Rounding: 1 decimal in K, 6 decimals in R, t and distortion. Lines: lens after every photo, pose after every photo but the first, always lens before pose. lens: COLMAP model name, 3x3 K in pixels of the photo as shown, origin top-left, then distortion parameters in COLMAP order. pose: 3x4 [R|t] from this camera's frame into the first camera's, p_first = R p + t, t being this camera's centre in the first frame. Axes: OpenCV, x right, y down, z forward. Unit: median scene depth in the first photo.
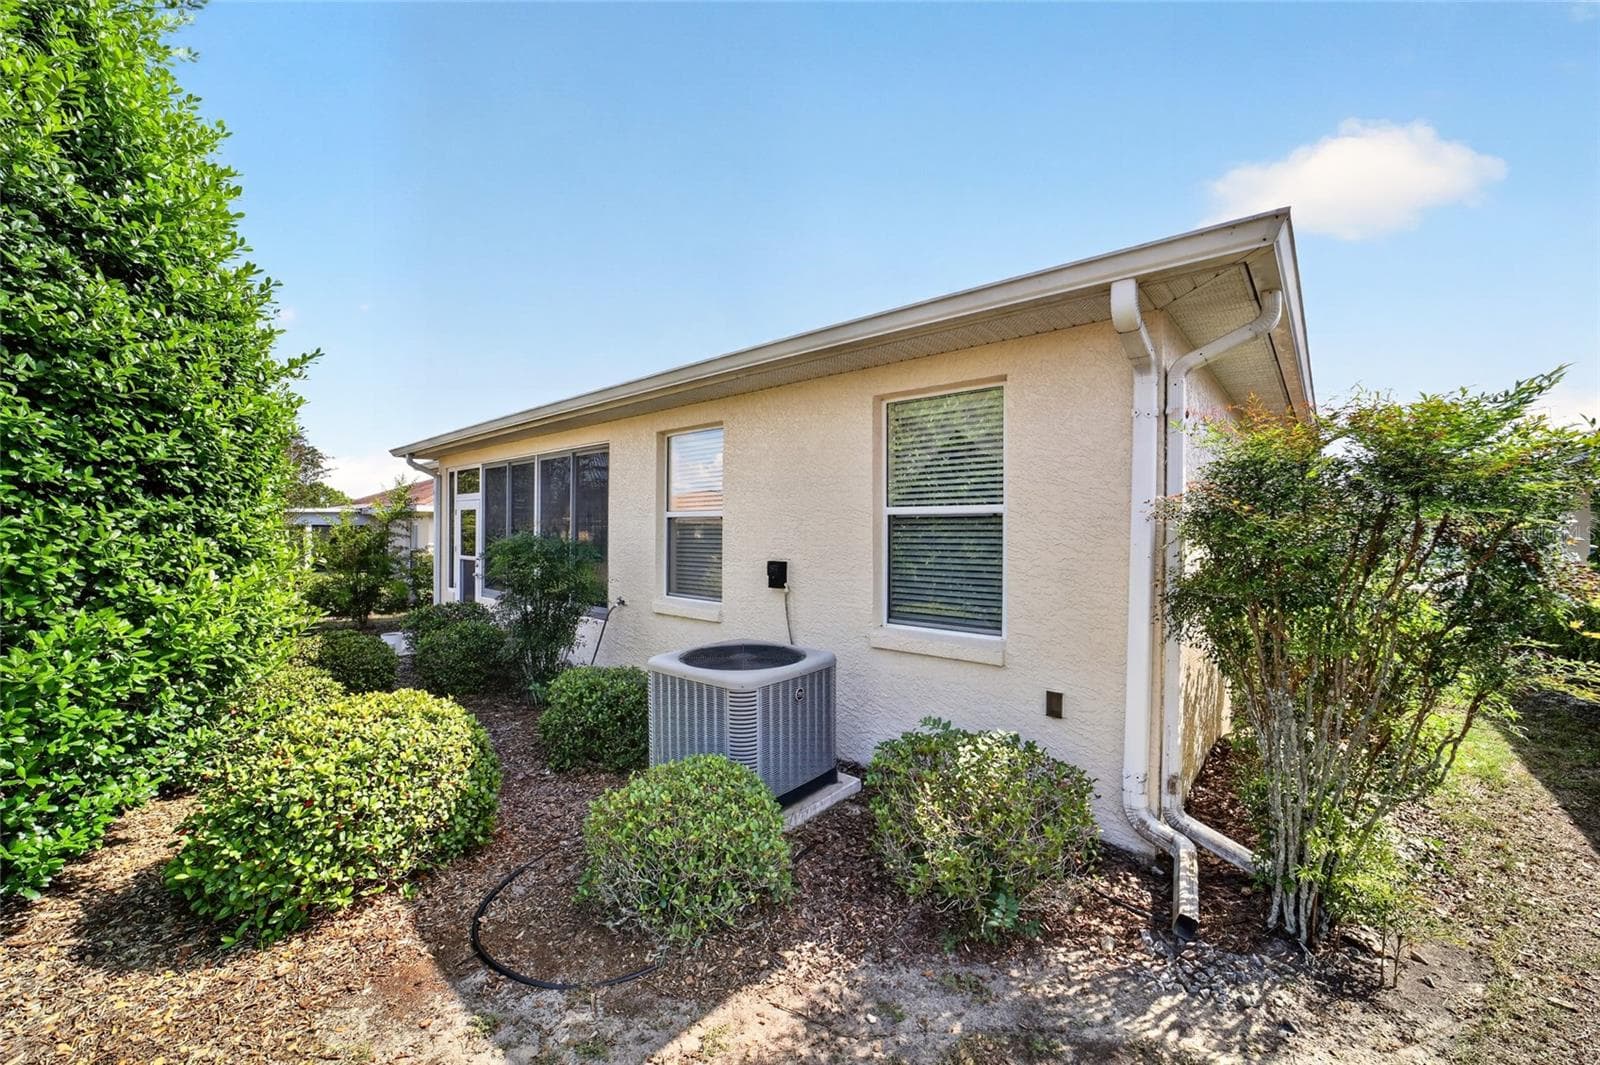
lens RADIAL K [[629.2, 0, 808.5], [0, 629.2, 531.3], [0, 0, 1]] dist [-0.024758, 0.003295]
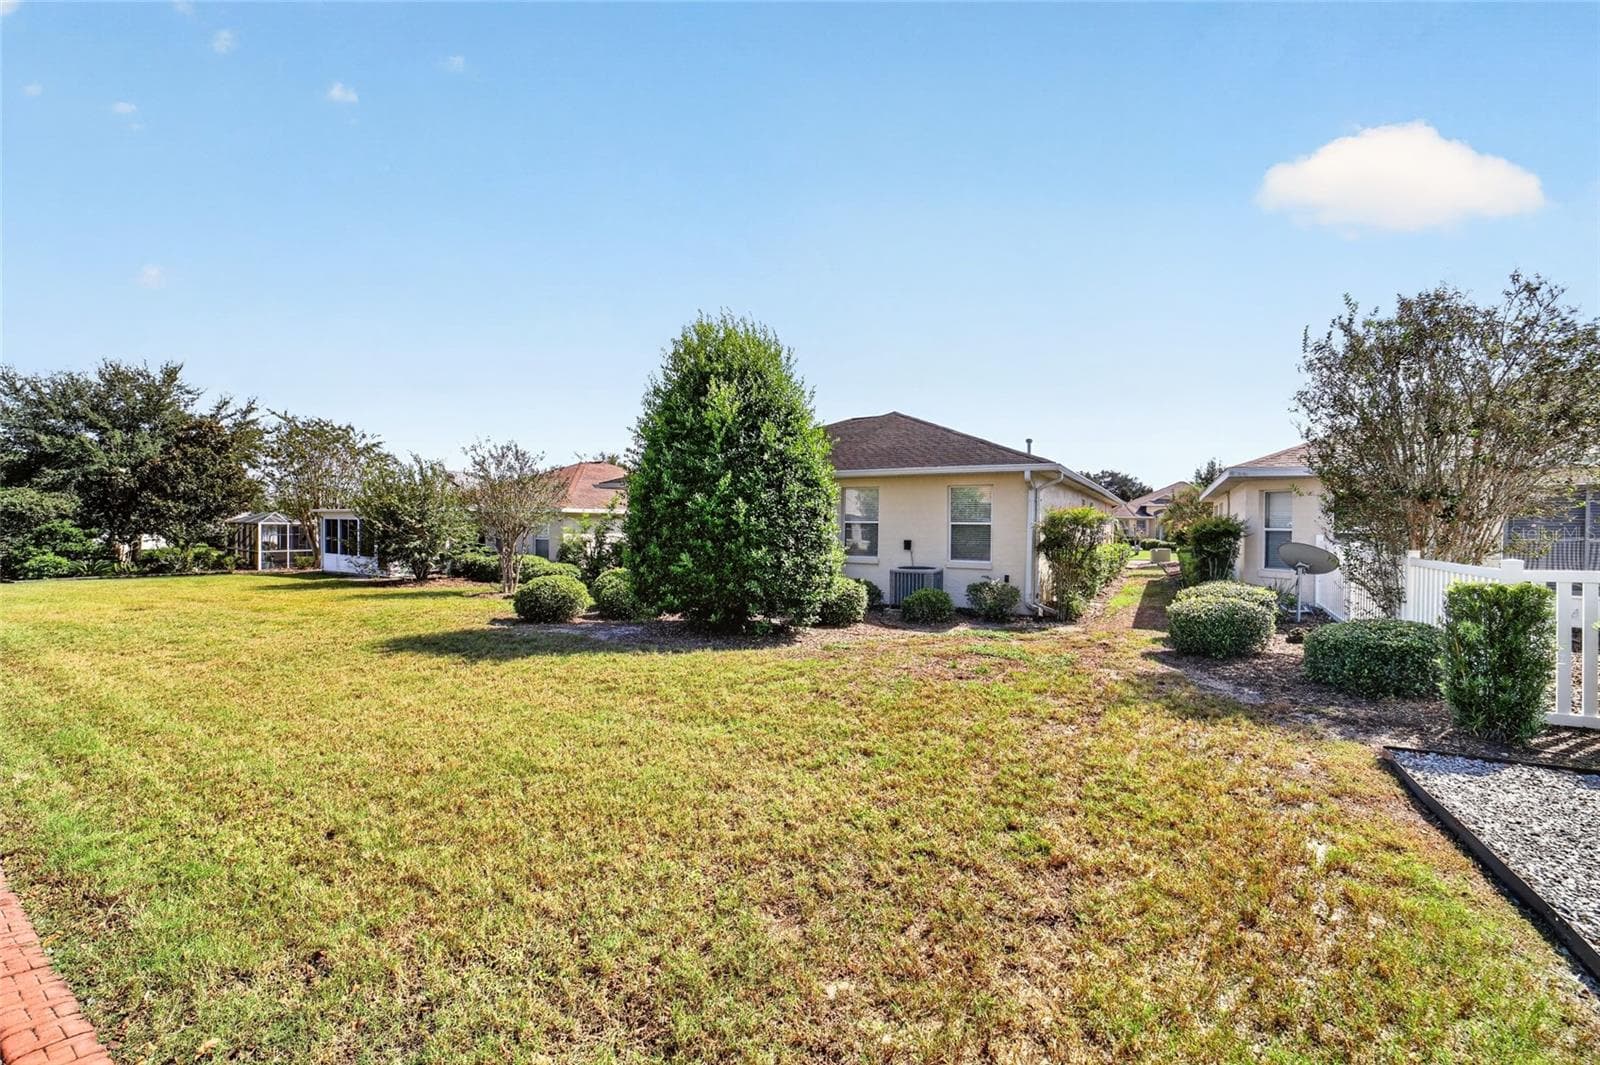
lens RADIAL K [[629.2, 0, 793.8], [0, 629.2, 531.6], [0, 0, 1]] dist [-0.024758, 0.003295]
pose [[0.990644, 0.004613, 0.136397, -1.416591], [-0.005382, 0.999972, 0.005265, -0.006497], [-0.136369, -0.005950, 0.990640, -2.592364]]
